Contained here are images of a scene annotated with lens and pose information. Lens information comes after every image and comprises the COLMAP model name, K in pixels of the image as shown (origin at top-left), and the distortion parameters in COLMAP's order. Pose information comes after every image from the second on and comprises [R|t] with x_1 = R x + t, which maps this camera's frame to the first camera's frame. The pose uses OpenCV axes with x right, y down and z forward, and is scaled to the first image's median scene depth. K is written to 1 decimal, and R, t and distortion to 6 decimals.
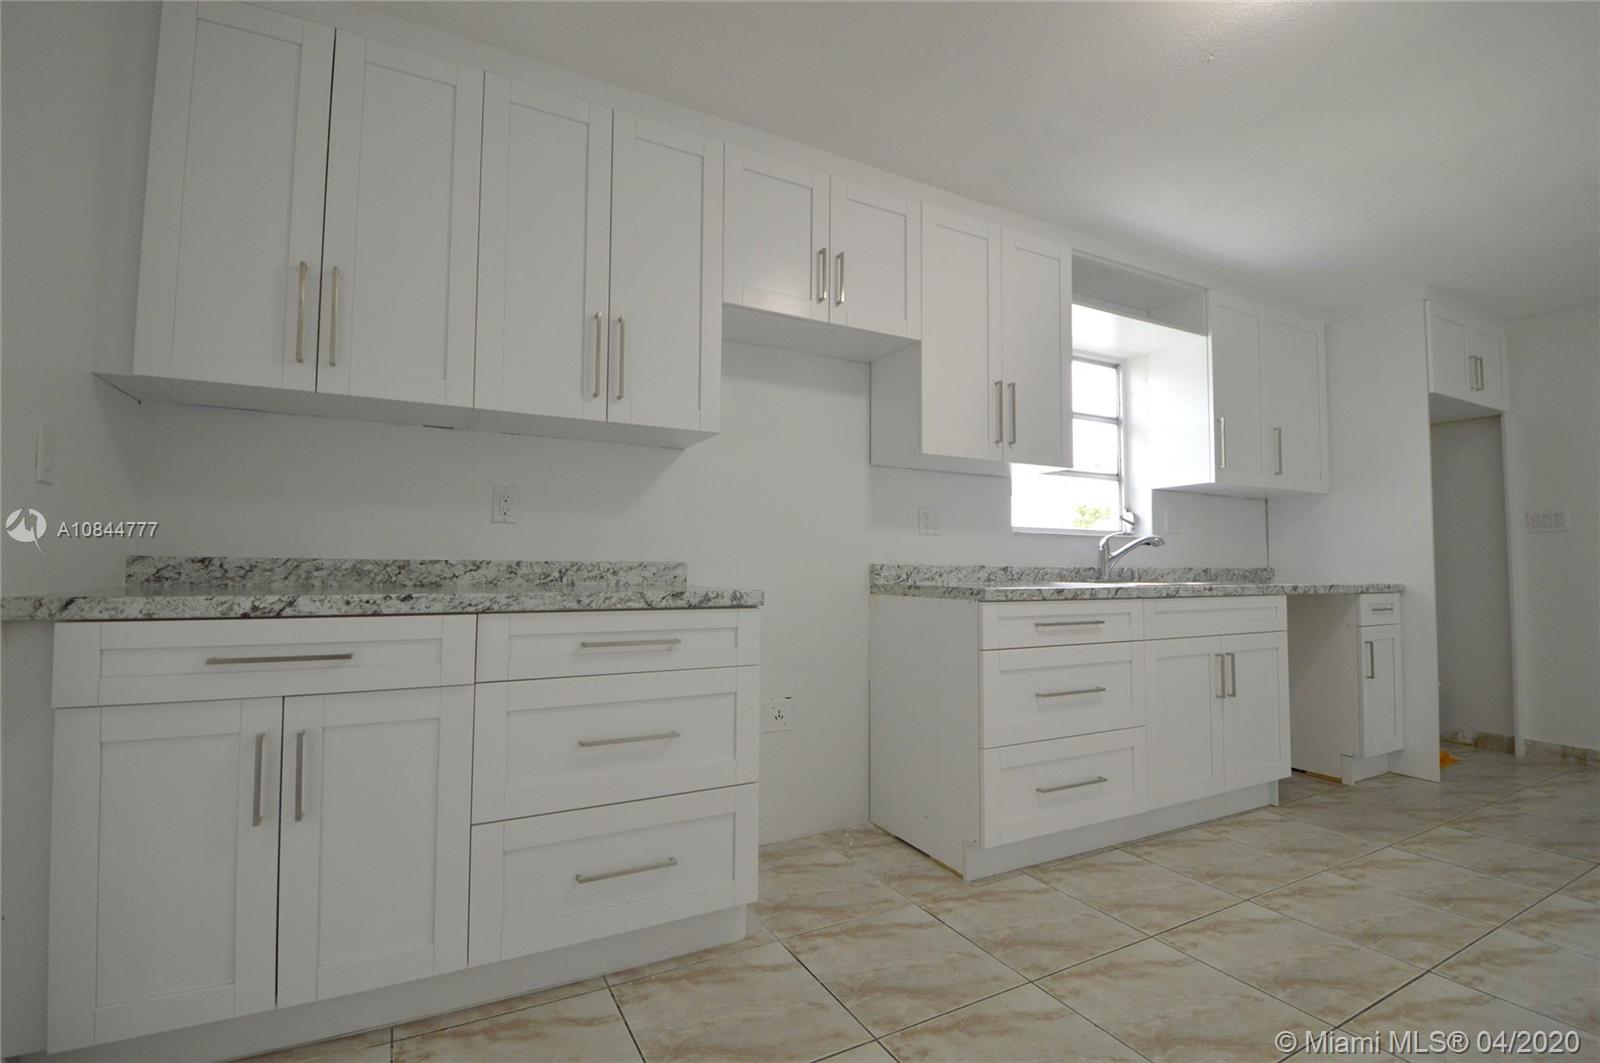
lens RADIAL K [[710.8, 0, 797.3], [0, 710.8, 535.5], [0, 0, 1]] dist [0.014305, -0.020688]
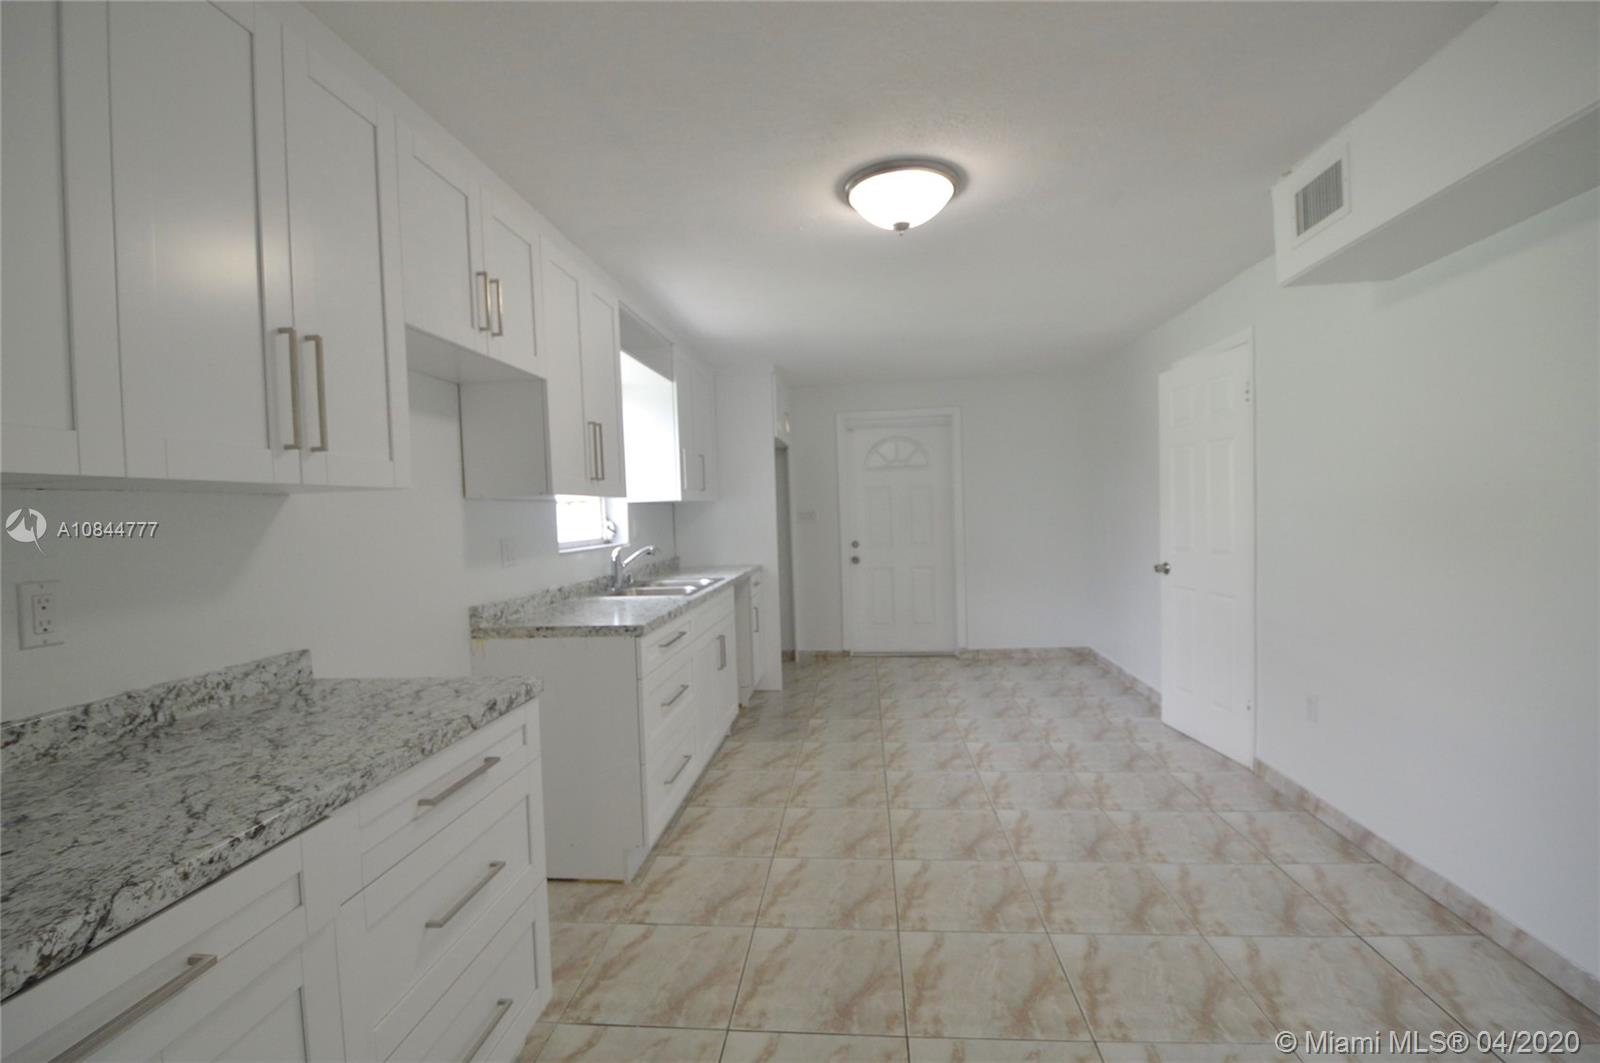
lens RADIAL K [[710.8, 0, 797.3], [0, 710.8, 535.5], [0, 0, 1]] dist [0.014305, -0.020688]
pose [[0.553510, -0.054738, 0.831042, -0.430099], [-0.002644, 0.997717, 0.067477, -0.116967], [-0.832838, -0.039546, 0.552102, 0.145781]]
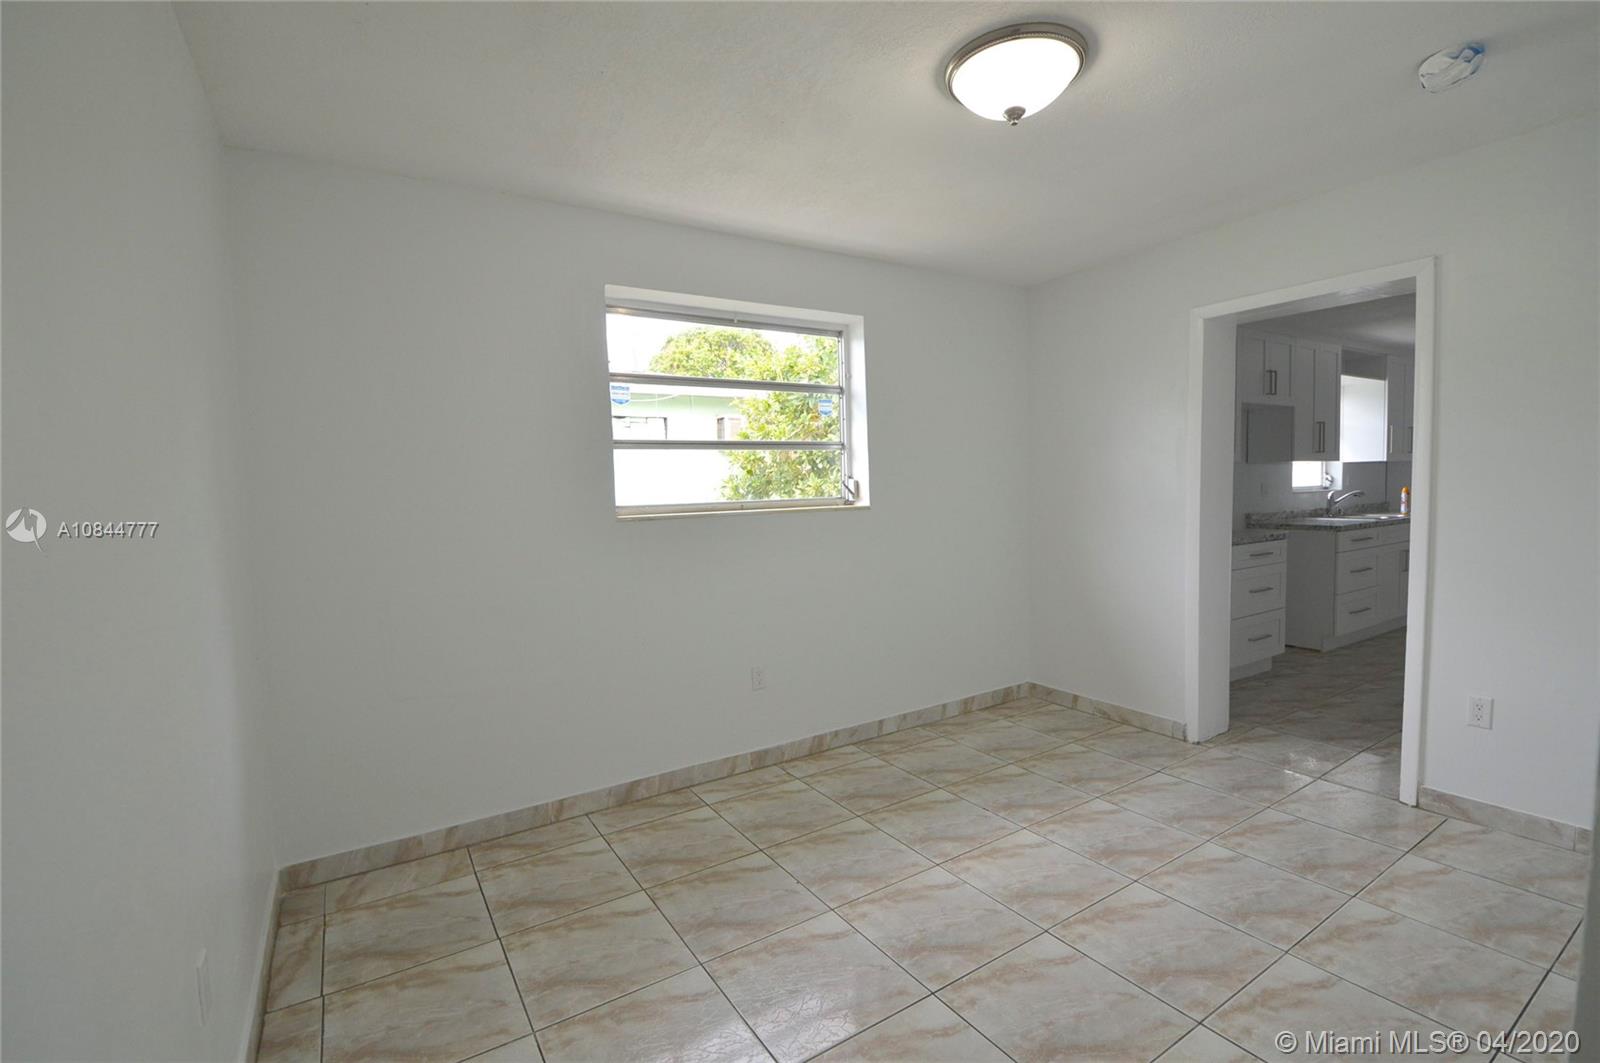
lens RADIAL K [[710.8, 0, 797.3], [0, 710.8, 535.5], [0, 0, 1]] dist [0.014305, -0.020688]
pose [[0.996539, -0.039621, 0.073075, -1.327619], [0.031049, 0.992890, 0.114911, -0.170519], [-0.077109, -0.112245, 0.990684, -0.911687]]
